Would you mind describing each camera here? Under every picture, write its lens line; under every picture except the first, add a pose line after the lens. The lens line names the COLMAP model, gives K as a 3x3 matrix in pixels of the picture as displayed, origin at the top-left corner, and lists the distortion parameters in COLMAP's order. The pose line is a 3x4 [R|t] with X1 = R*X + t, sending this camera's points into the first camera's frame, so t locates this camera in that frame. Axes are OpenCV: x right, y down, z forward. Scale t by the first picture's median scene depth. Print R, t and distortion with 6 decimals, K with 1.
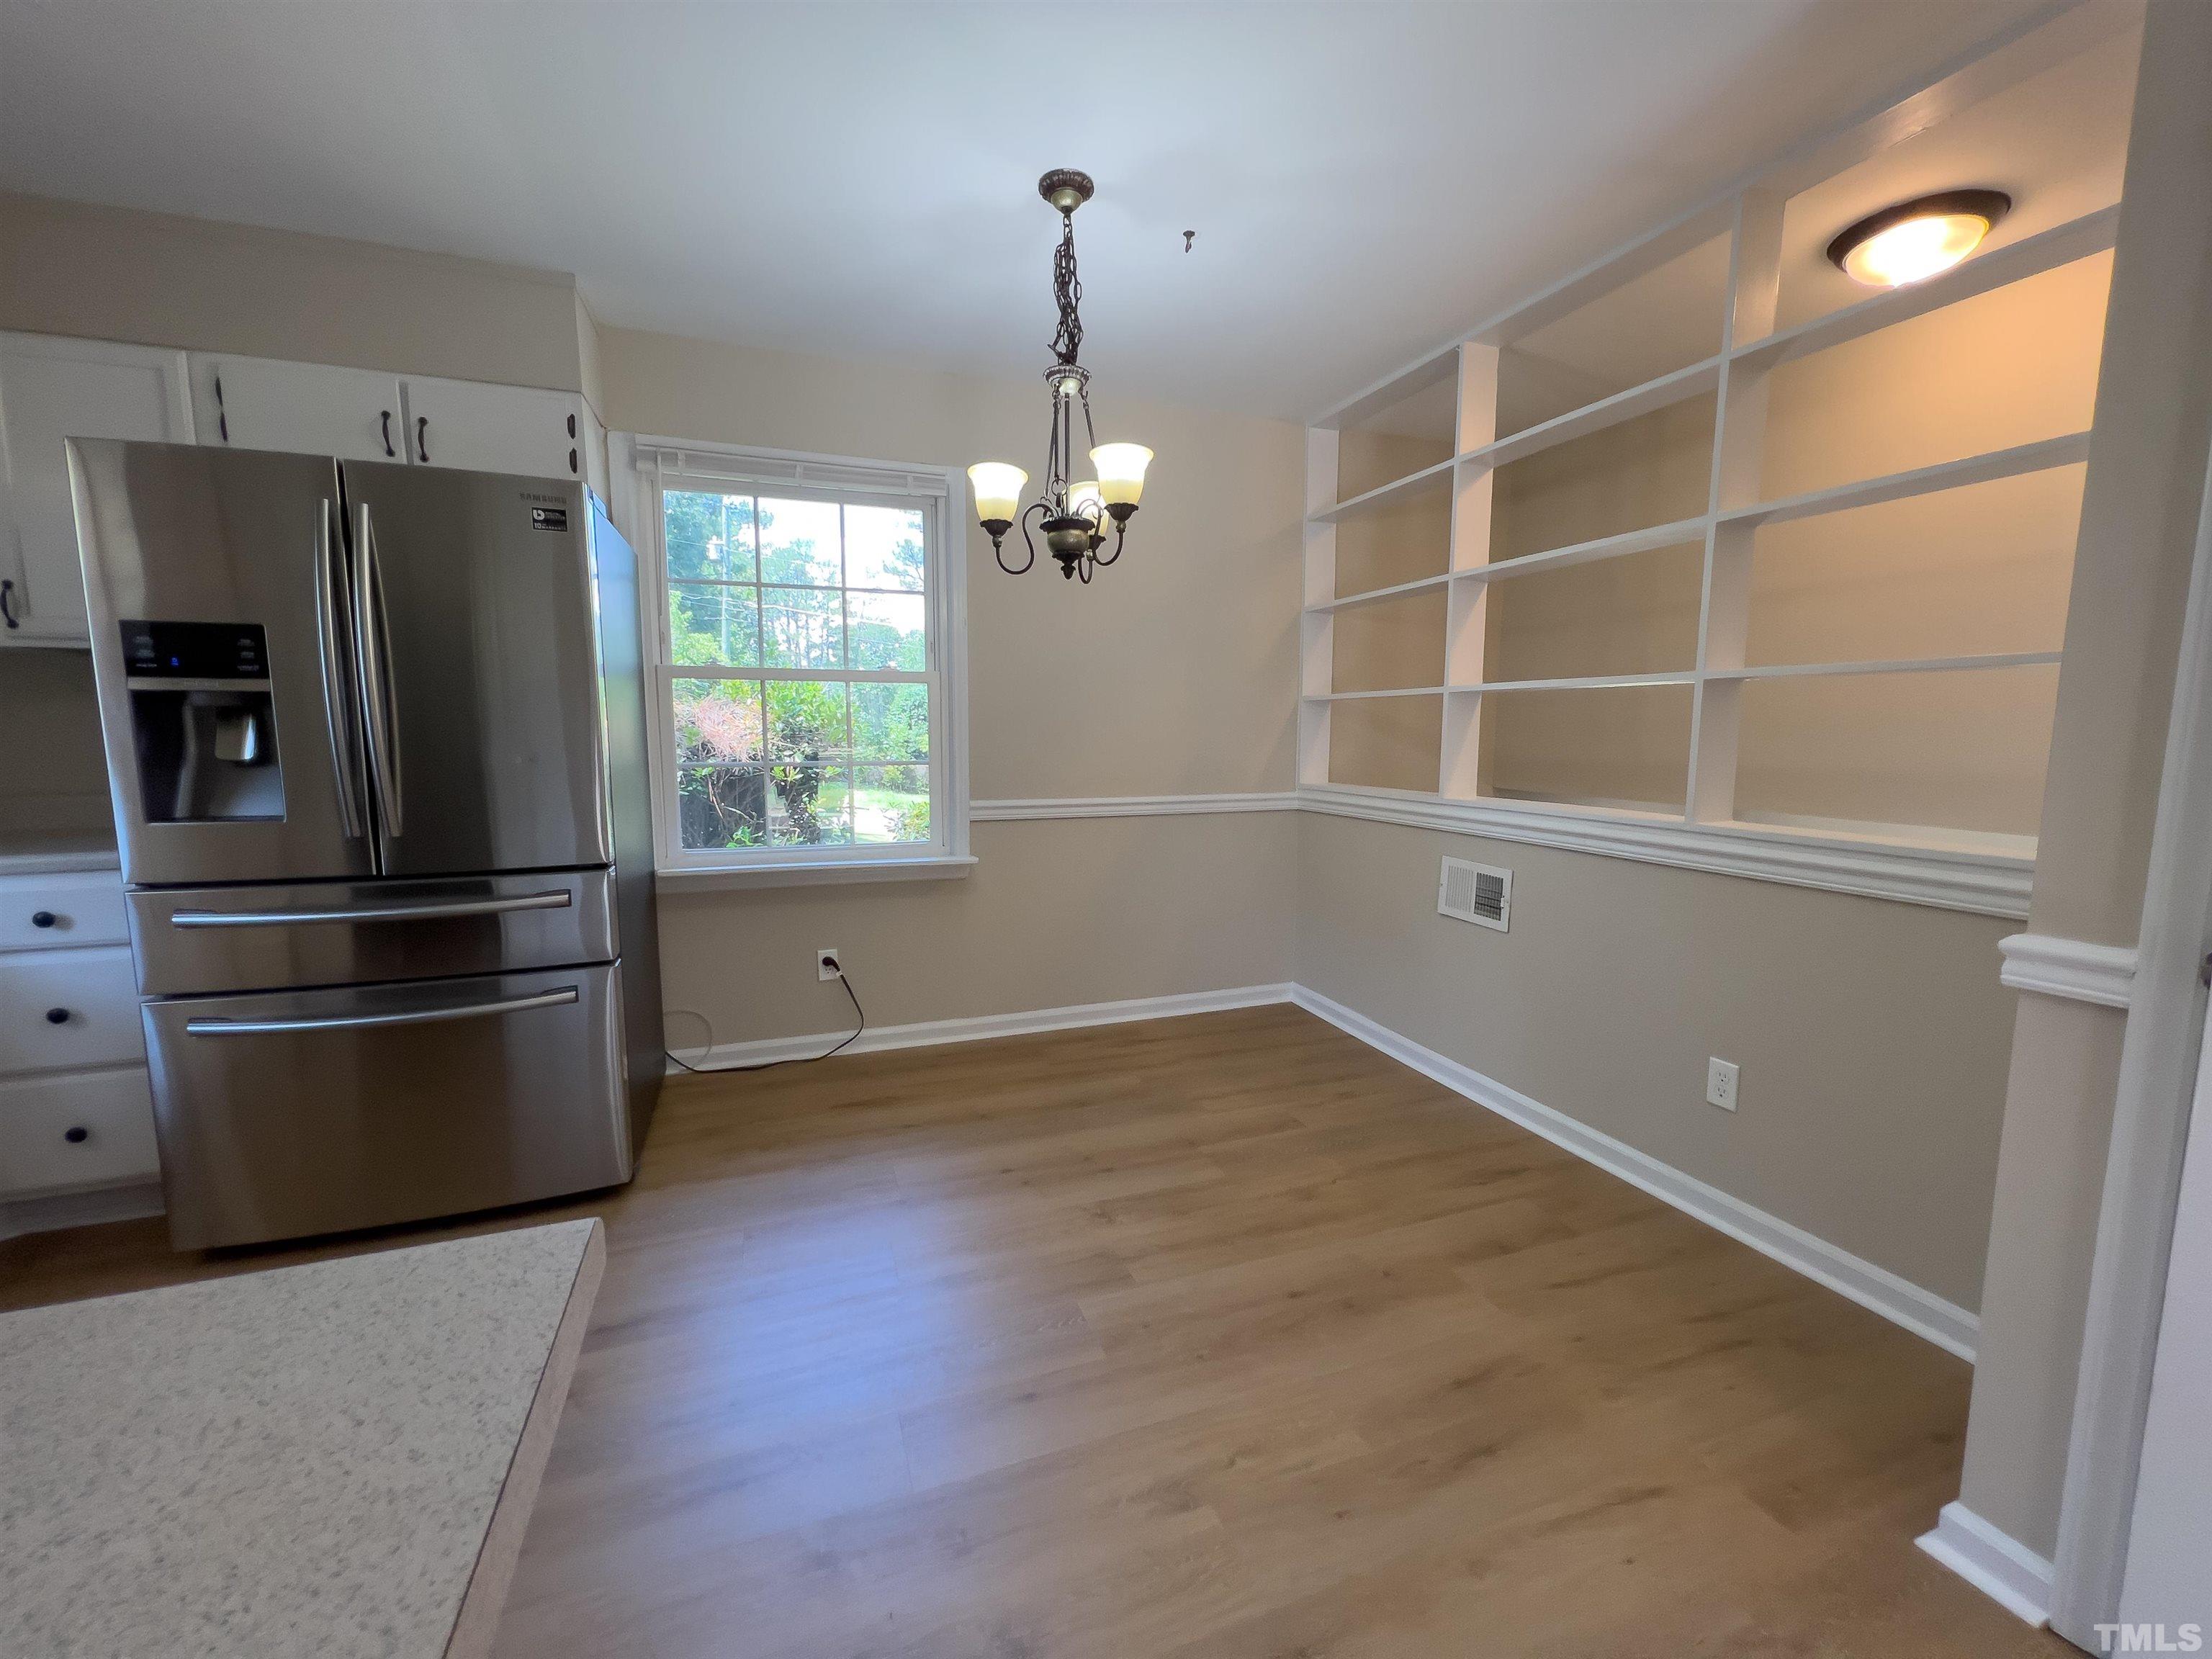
lens RADIAL K [[885.8, 0, 1095.3], [0, 885.8, 837.0], [0, 0, 1]] dist [-0.003012, -0.000371]
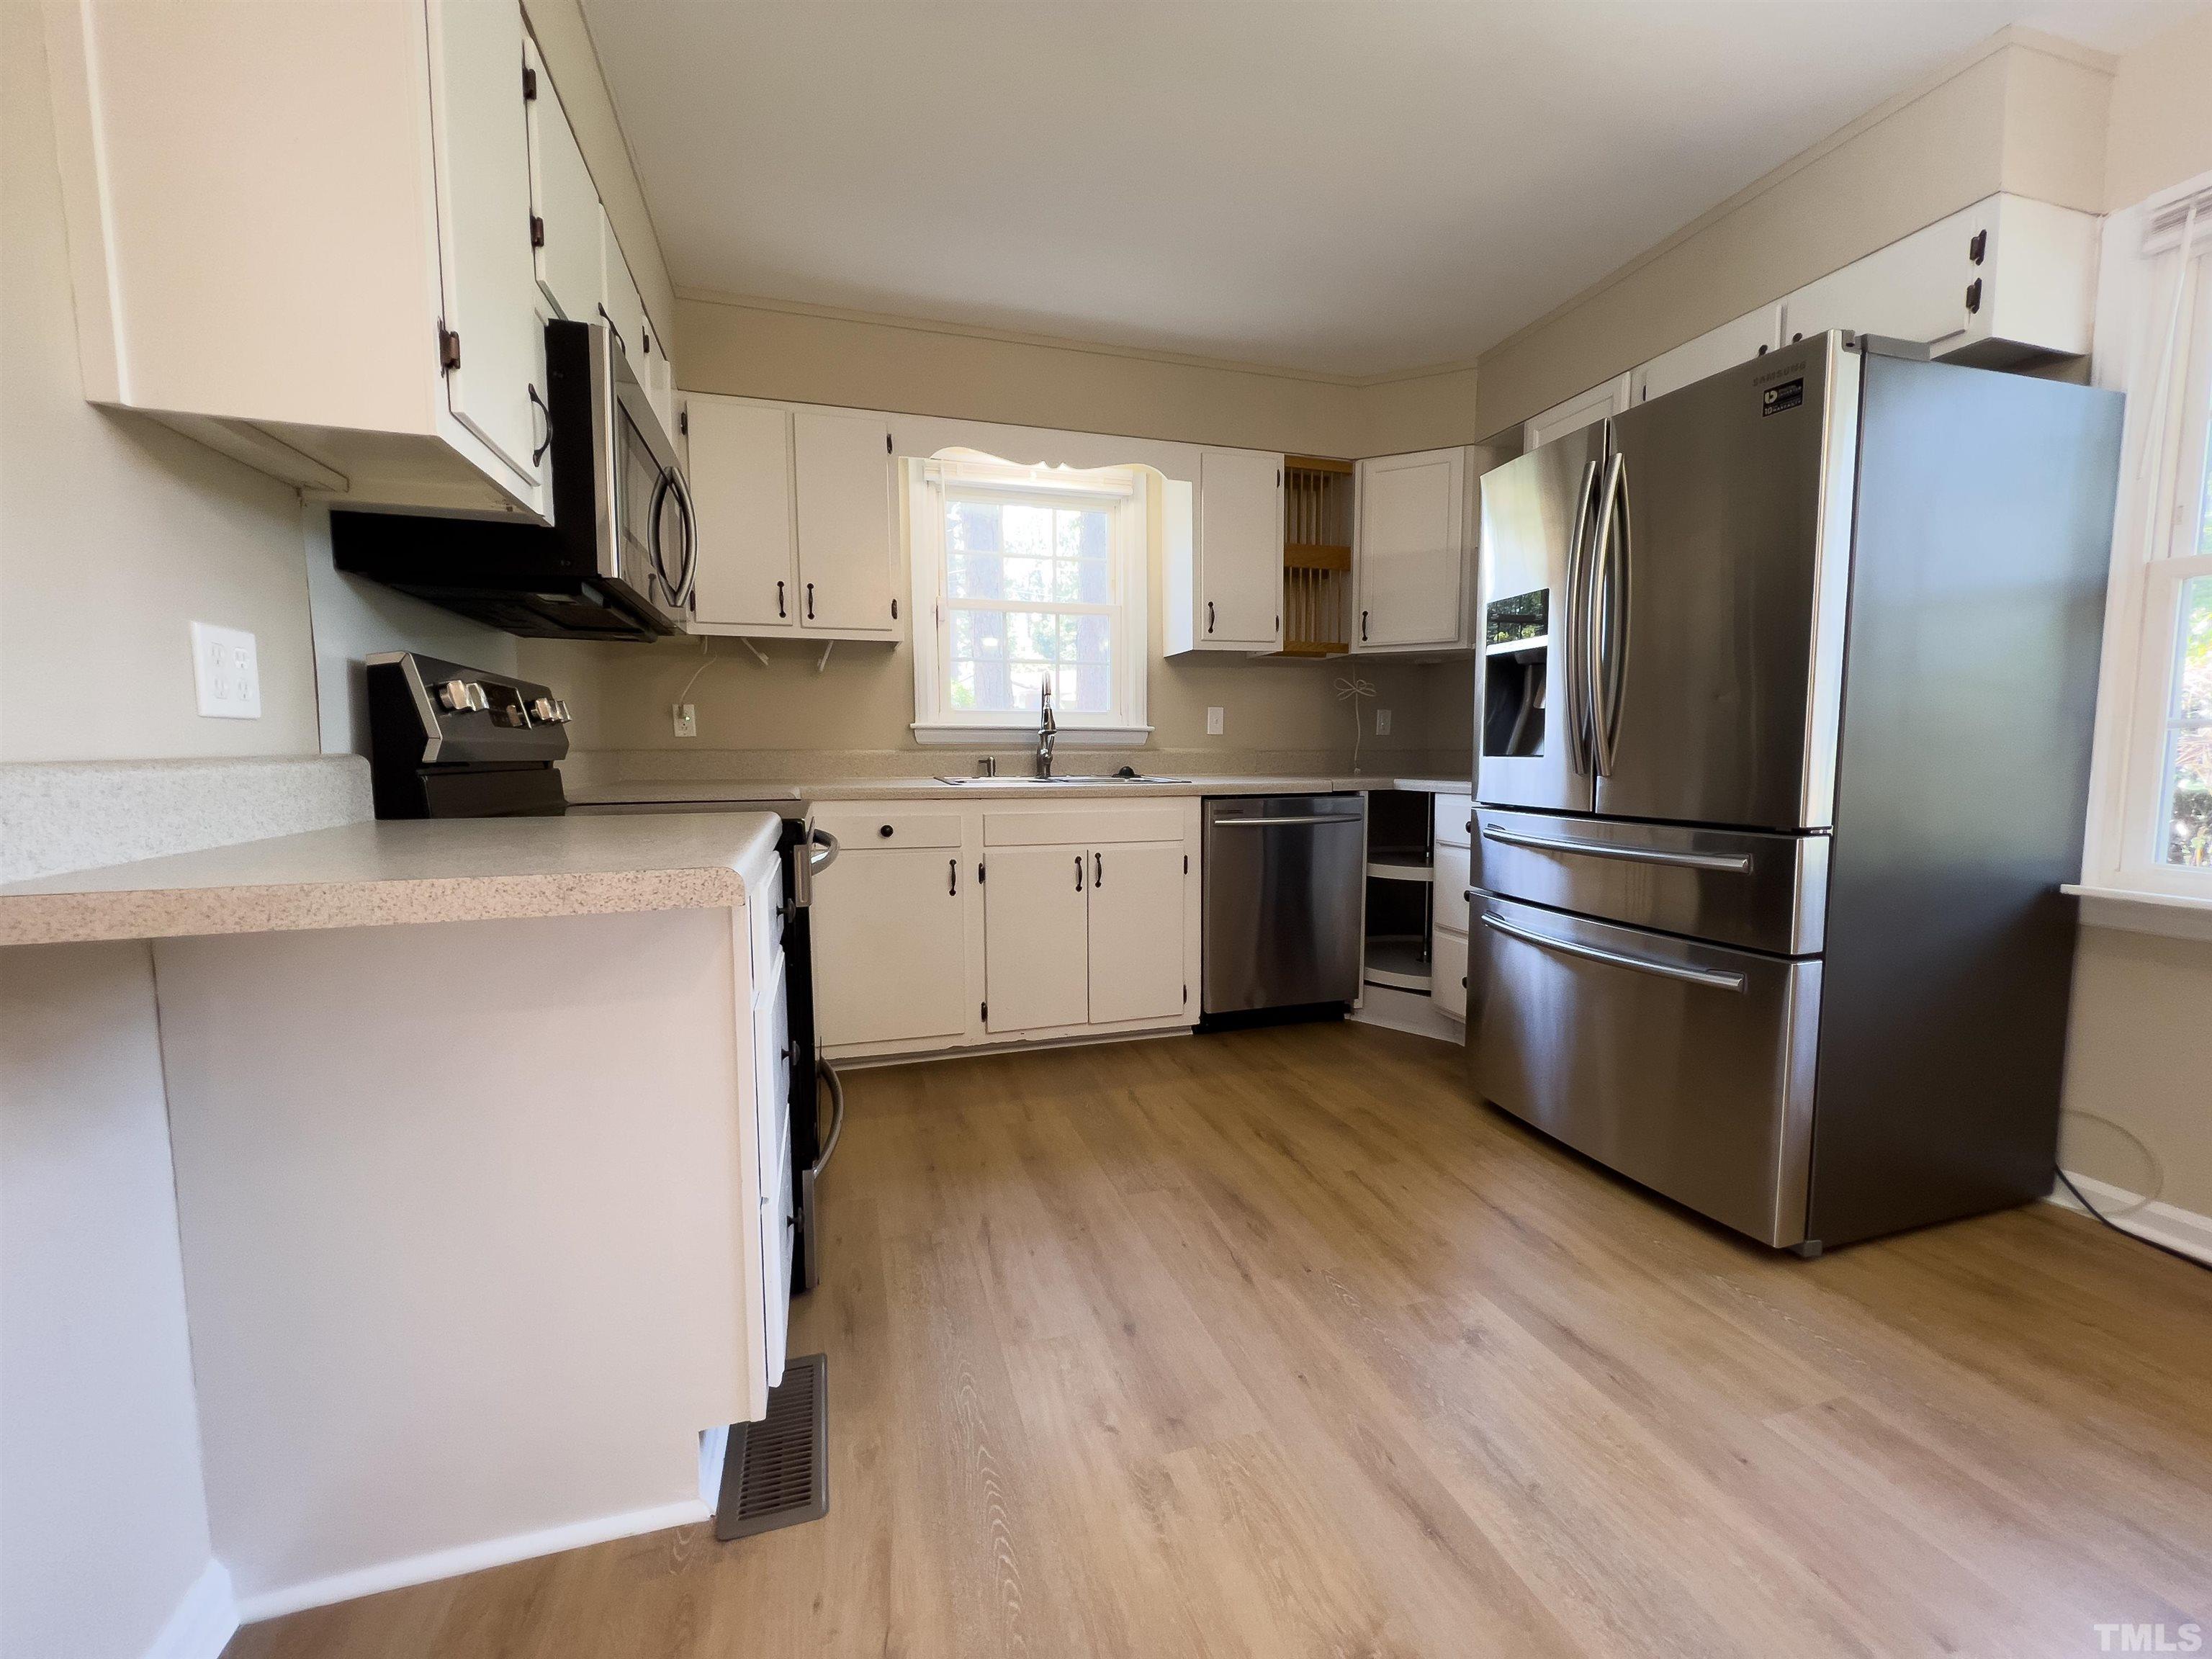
lens RADIAL K [[885.8, 0, 1090.7], [0, 885.8, 824.3], [0, 0, 1]] dist [-0.003012, -0.000371]
pose [[-0.097404, 0.074717, -0.992436, 0.232240], [-0.117308, 0.989365, 0.085999, 0.029263], [0.988307, 0.124797, -0.087603, 0.395392]]
